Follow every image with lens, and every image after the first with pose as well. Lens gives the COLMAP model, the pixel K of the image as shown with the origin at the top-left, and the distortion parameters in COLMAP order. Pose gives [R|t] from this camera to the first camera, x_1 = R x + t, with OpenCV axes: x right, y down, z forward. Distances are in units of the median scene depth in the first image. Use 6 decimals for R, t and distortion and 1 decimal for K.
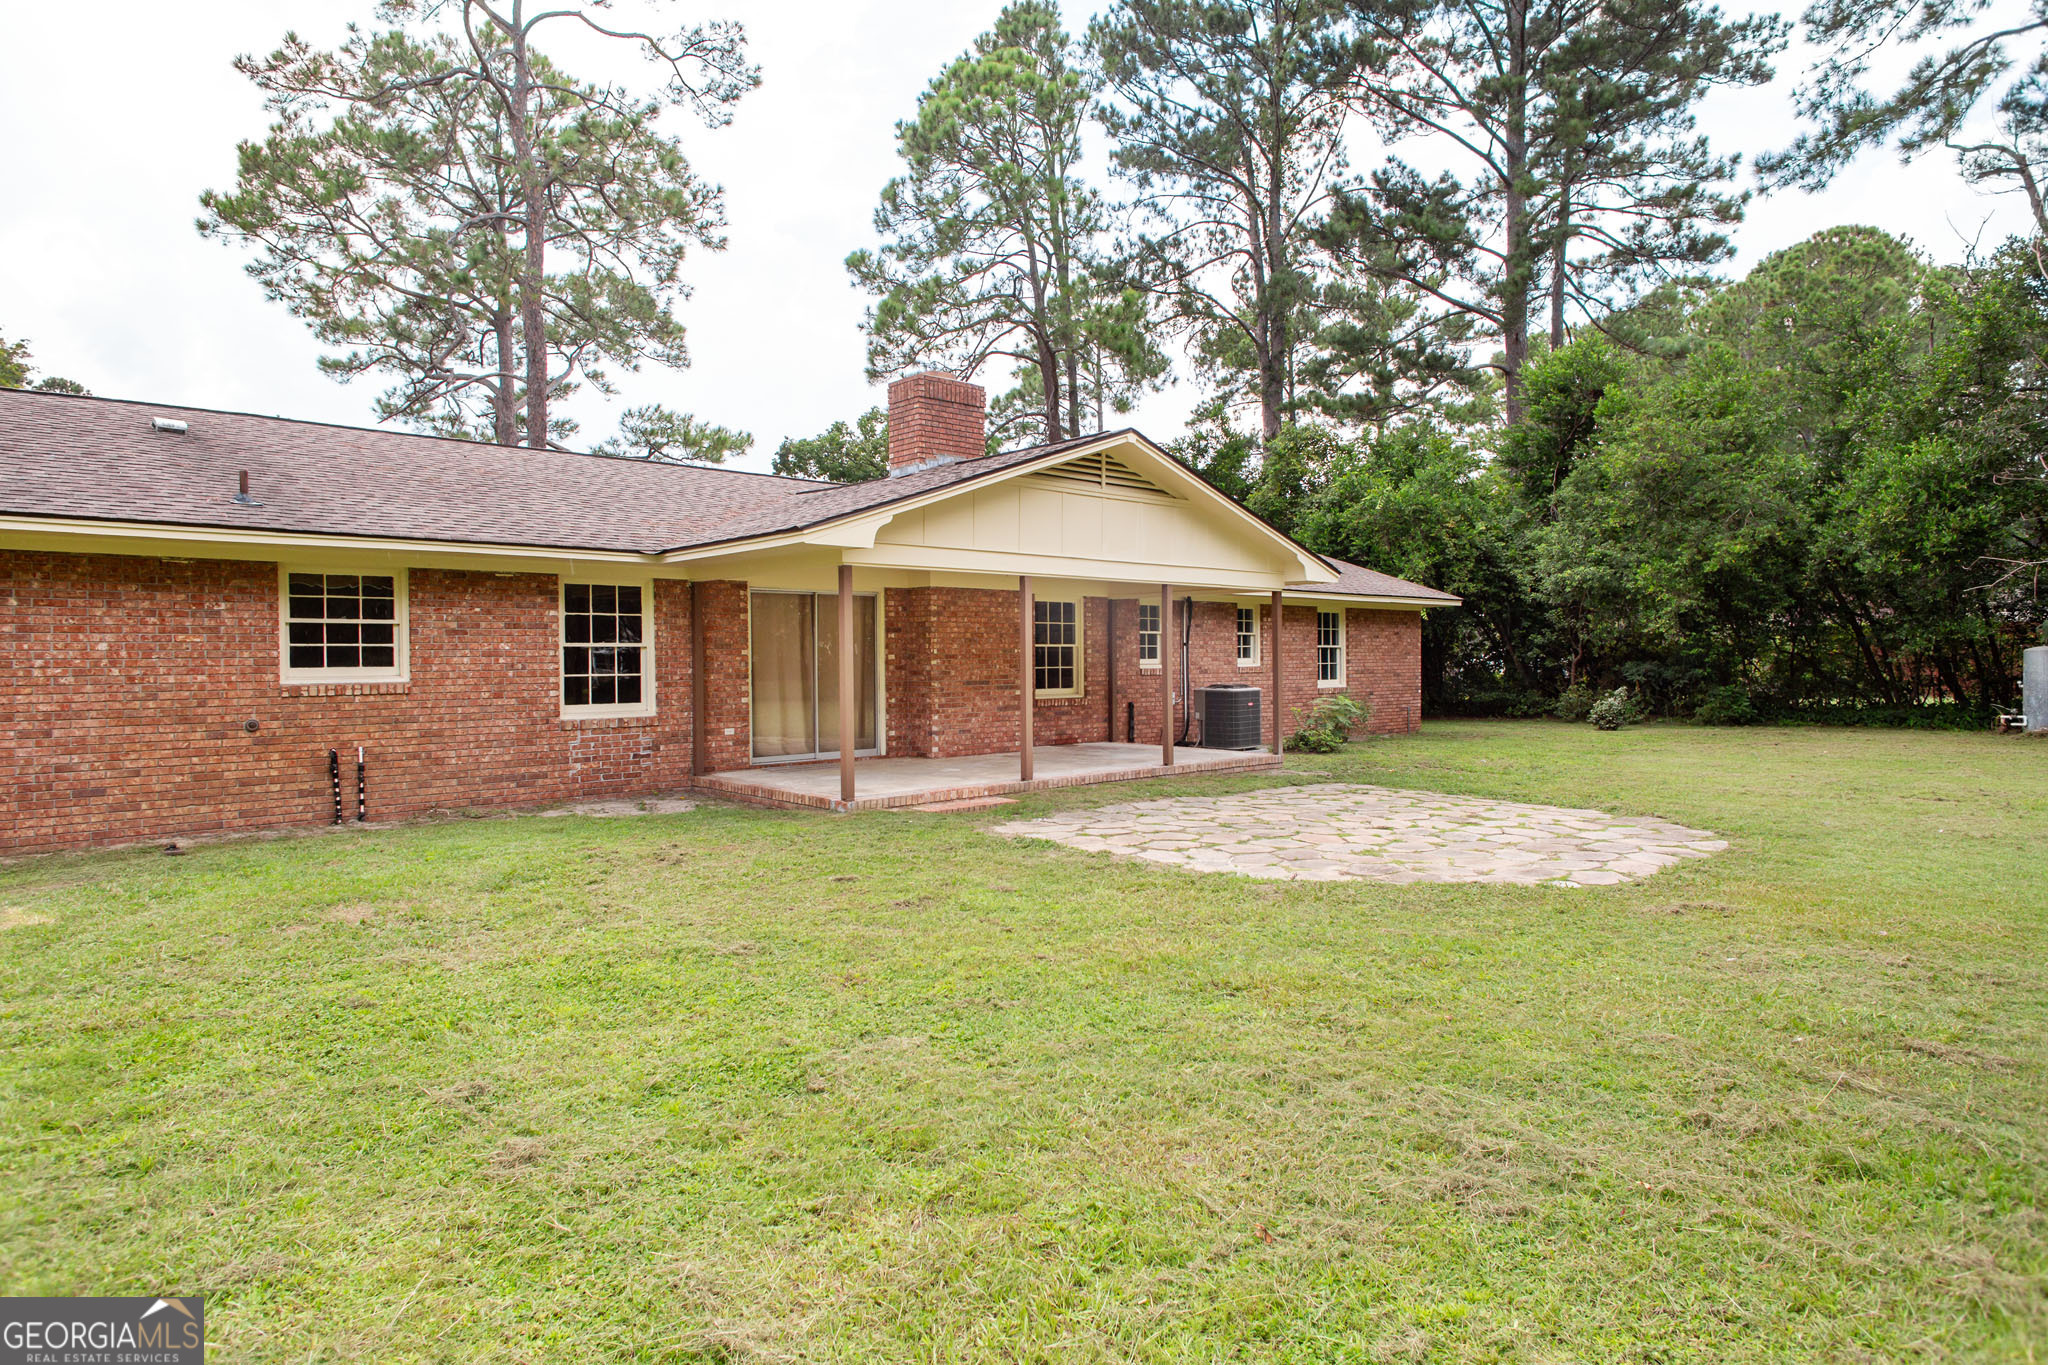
lens RADIAL K [[1163.8, 0, 1061.7], [0, 1163.8, 664.1], [0, 0, 1]] dist [0.016137, -0.000754]
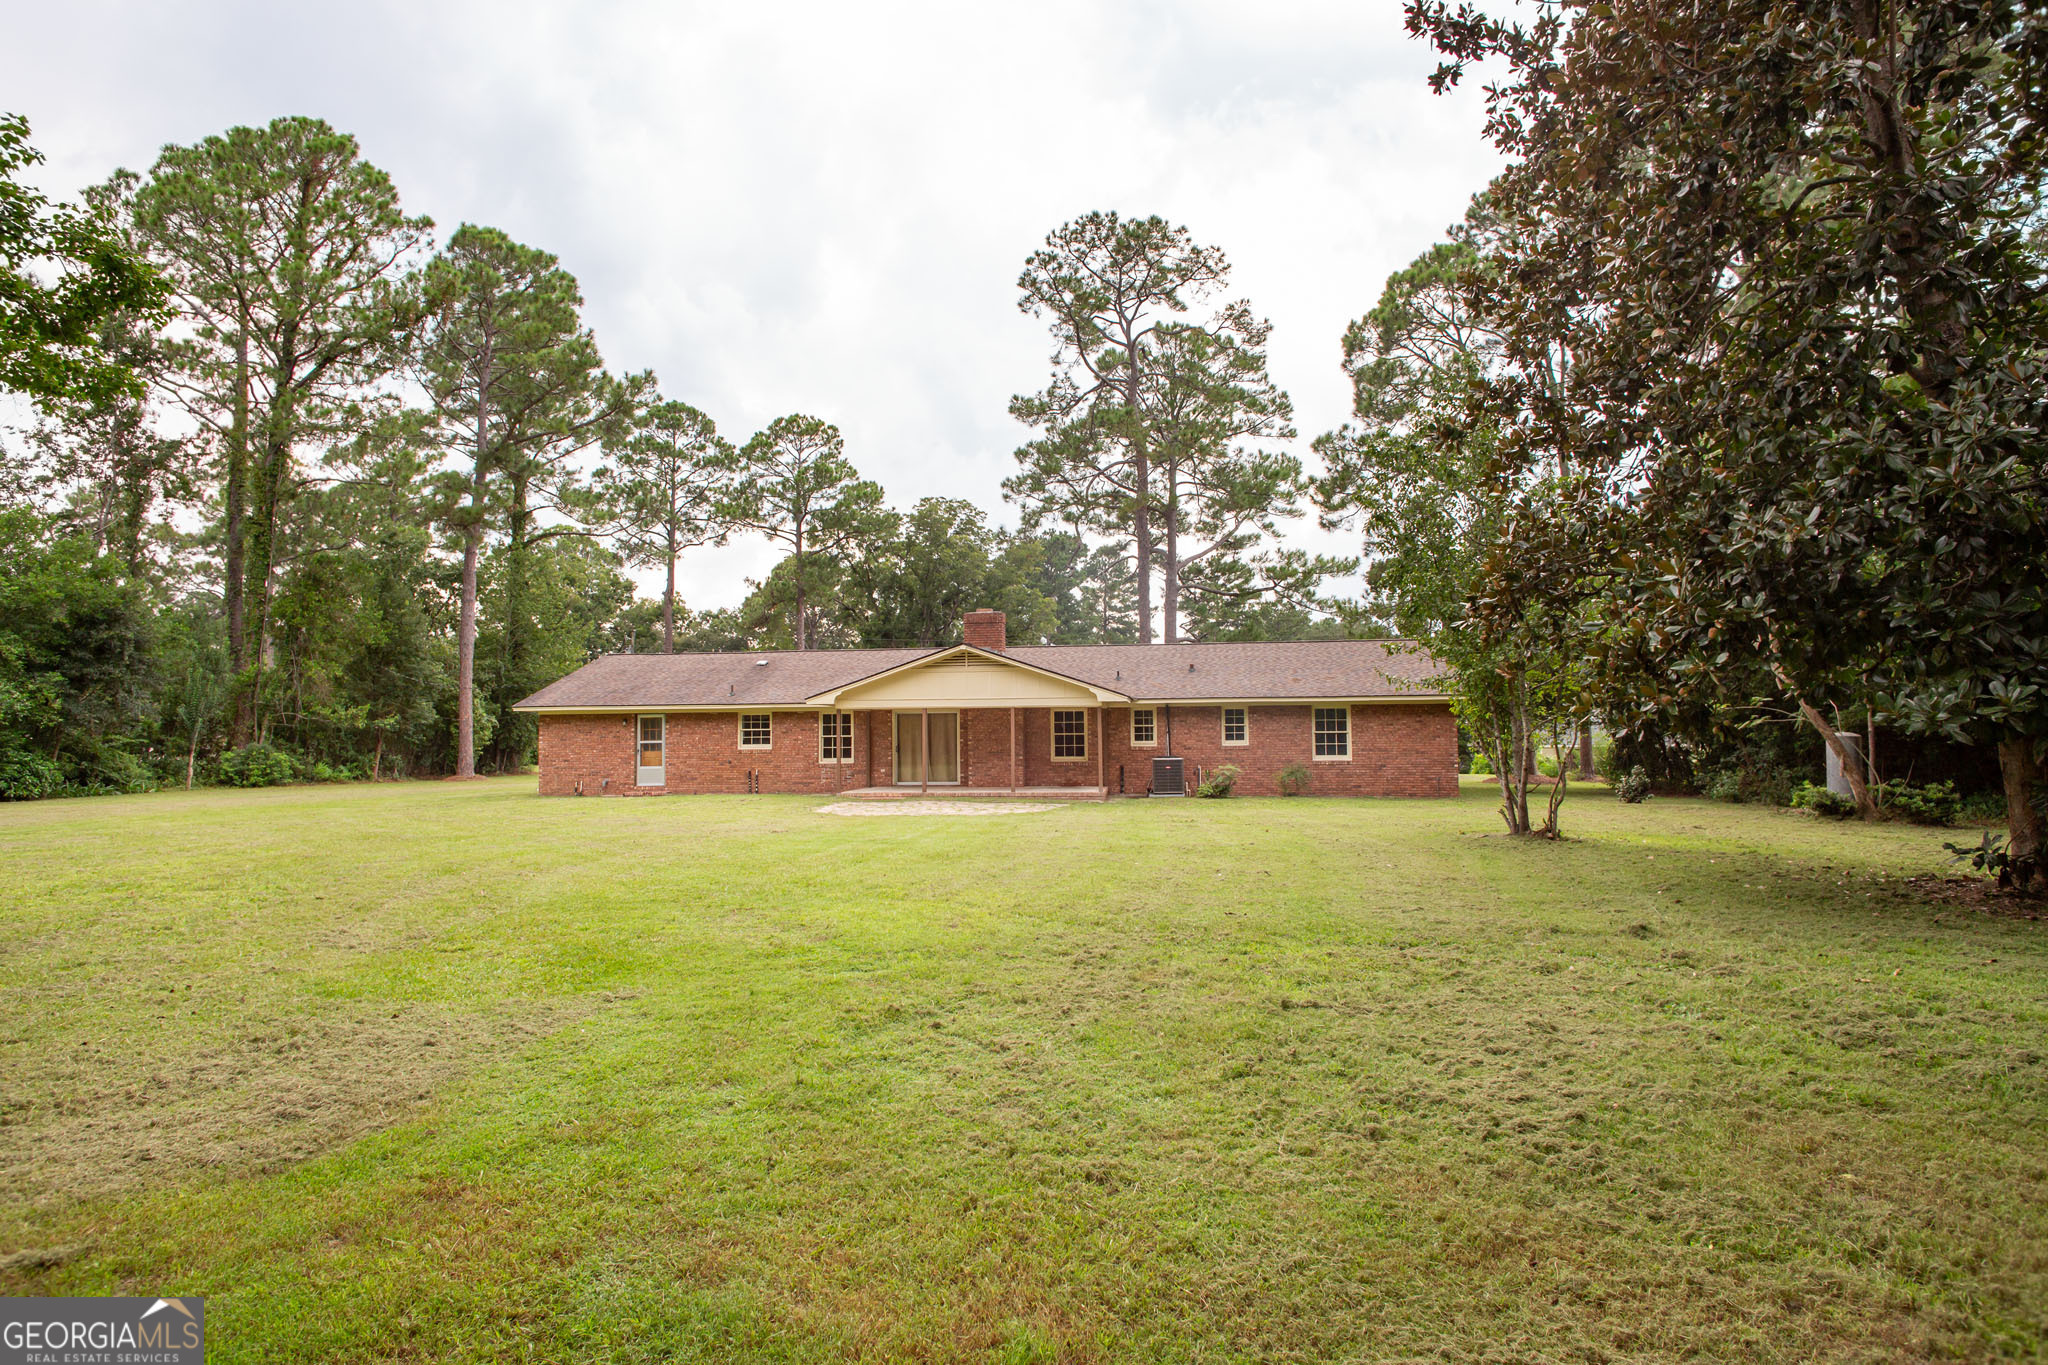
lens RADIAL K [[1163.8, 0, 1015.7], [0, 1163.8, 687.7], [0, 0, 1]] dist [0.016137, -0.000754]
pose [[0.642203, -0.029090, -0.765982, 2.157426], [-0.000806, 0.999253, -0.038625, -0.027384], [0.766534, 0.025422, 0.641701, -0.464626]]
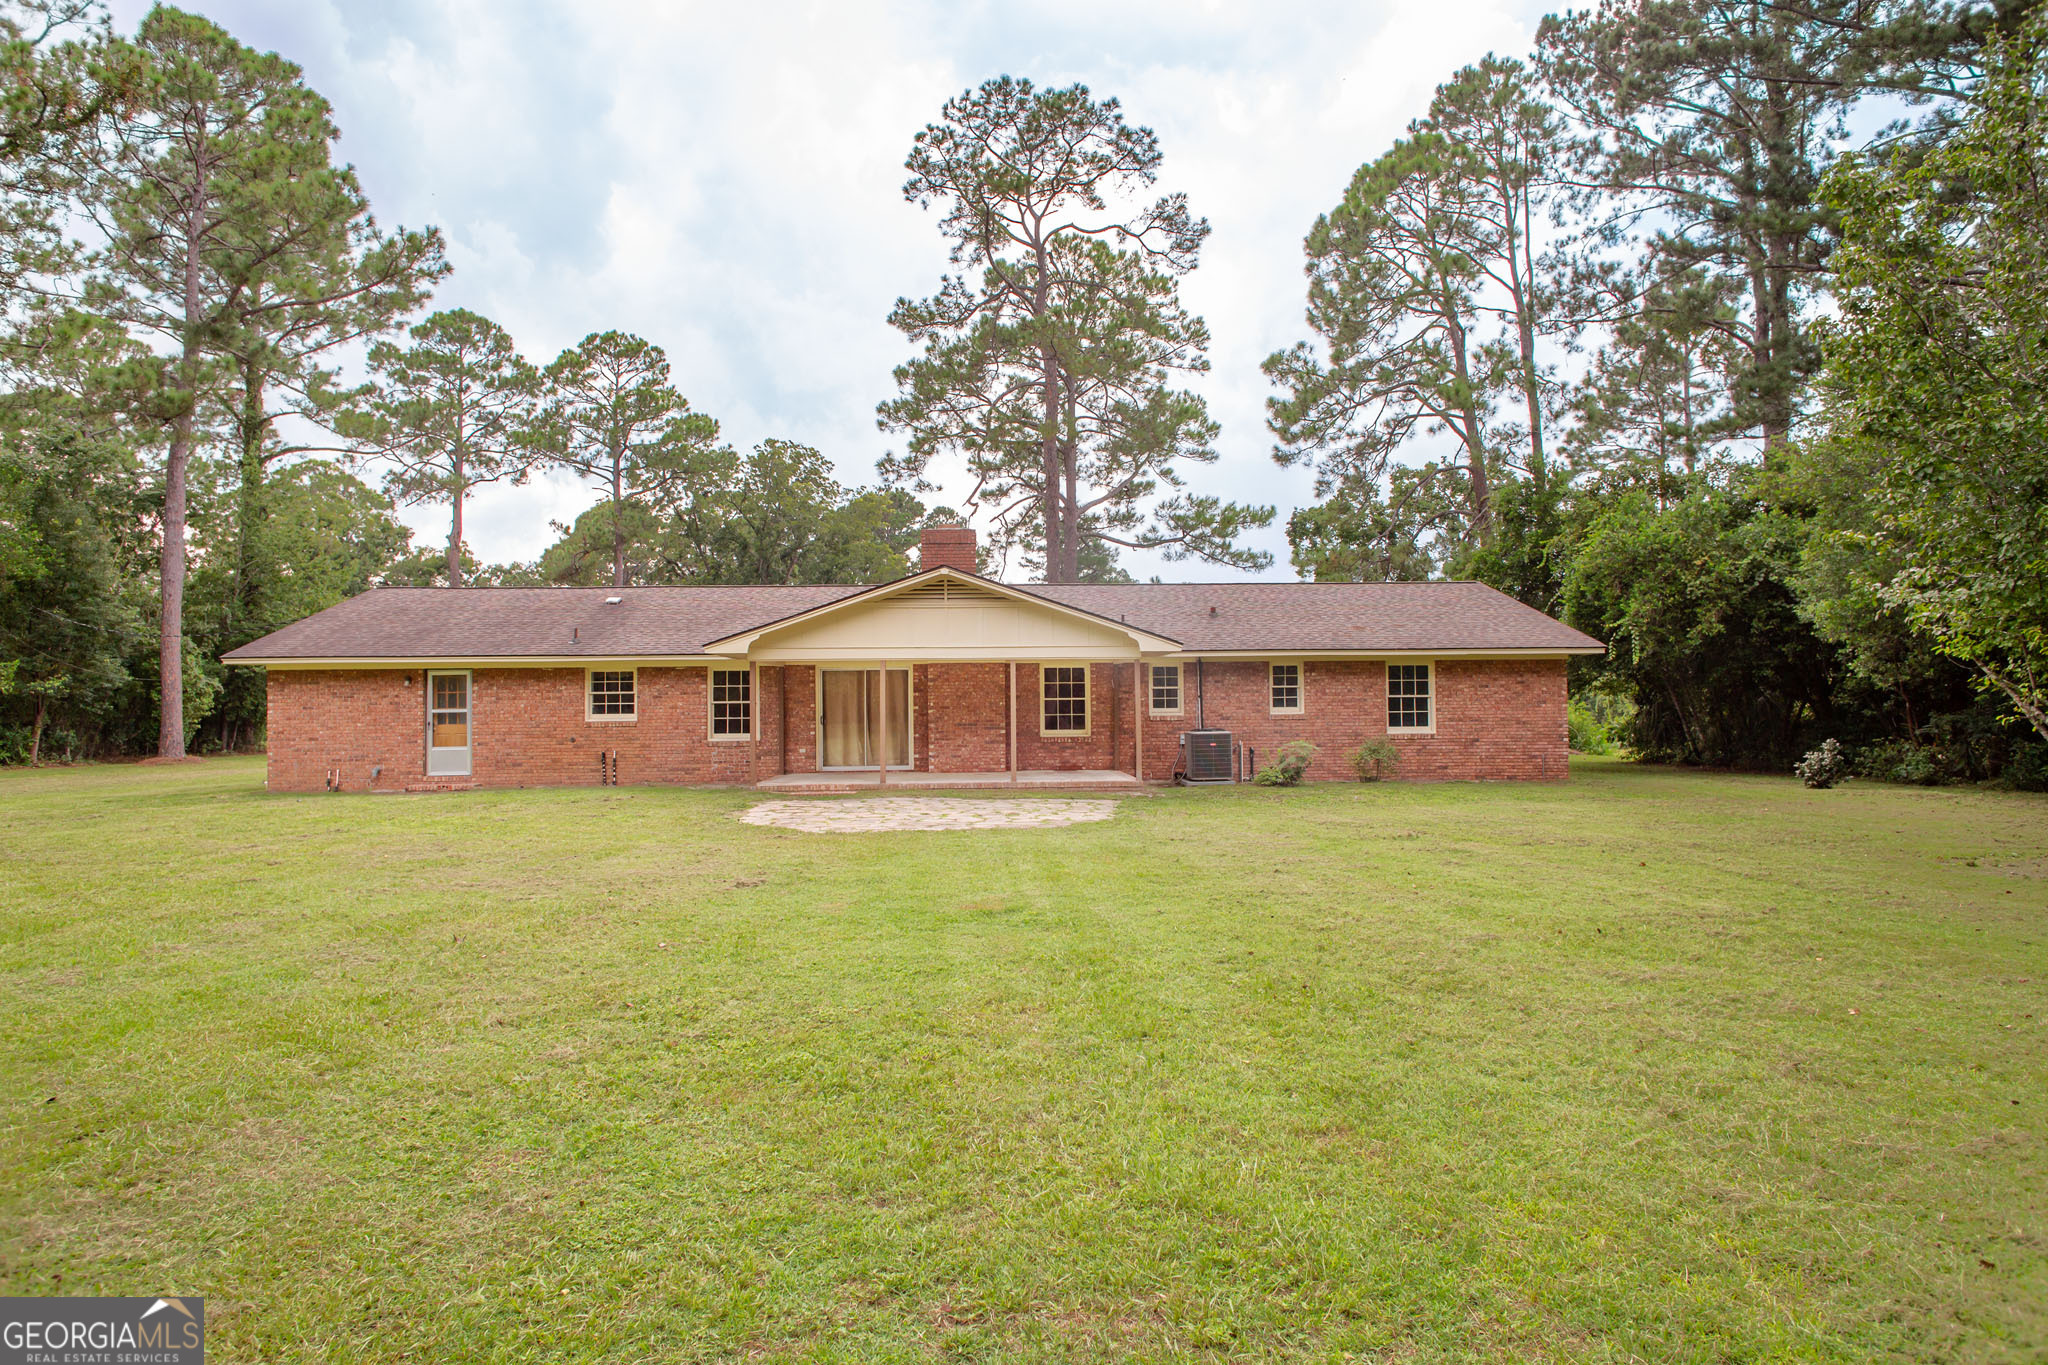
lens RADIAL K [[1163.8, 0, 1026.6], [0, 1163.8, 682.4], [0, 0, 1]] dist [0.016137, -0.000754]
pose [[0.762876, -0.011029, -0.646451, 1.321917], [-0.000262, 0.999849, -0.017368, -0.017532], [0.646545, 0.013419, 0.762758, -0.152259]]
